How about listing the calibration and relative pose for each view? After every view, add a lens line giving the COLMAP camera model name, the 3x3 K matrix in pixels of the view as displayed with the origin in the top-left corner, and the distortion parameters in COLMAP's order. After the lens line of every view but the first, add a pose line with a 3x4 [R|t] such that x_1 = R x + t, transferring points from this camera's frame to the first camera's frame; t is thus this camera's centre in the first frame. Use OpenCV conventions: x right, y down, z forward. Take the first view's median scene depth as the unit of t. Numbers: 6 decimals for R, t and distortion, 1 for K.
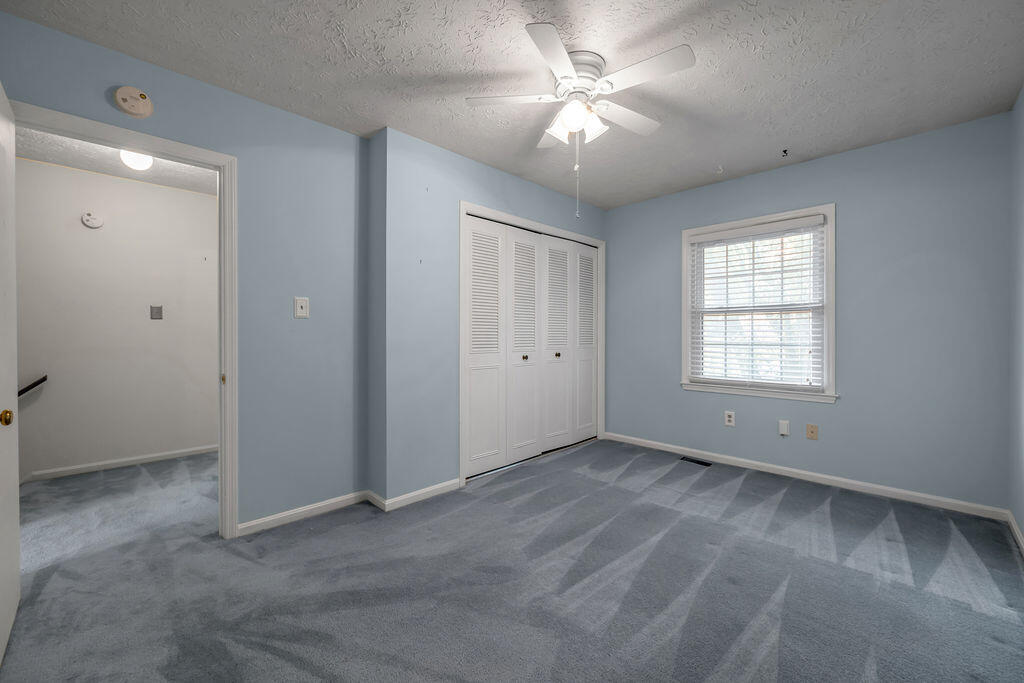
lens RADIAL K [[417.7, 0, 518.1], [0, 417.7, 332.9], [0, 0, 1]] dist [-0.000603, 0.000027]
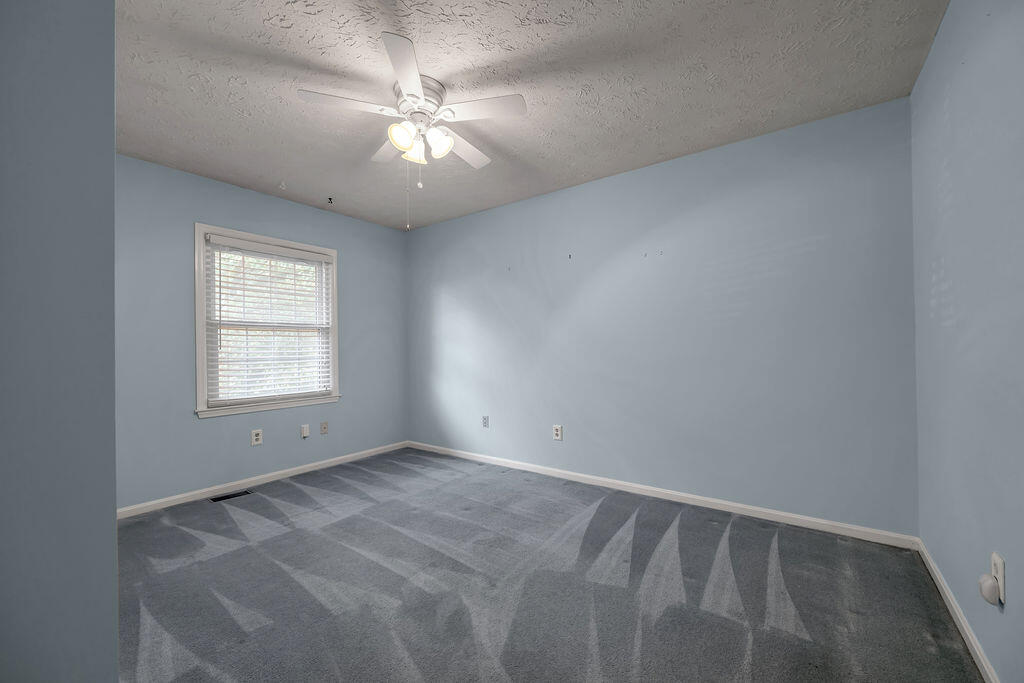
lens RADIAL K [[417.7, 0, 515.4], [0, 417.7, 345.4], [0, 0, 1]] dist [-0.000603, 0.000027]
pose [[-0.168094, 0.008389, 0.985735, -0.618323], [0.005623, 0.999956, -0.007551, 0.003688], [-0.985755, 0.004273, -0.168133, 0.644279]]
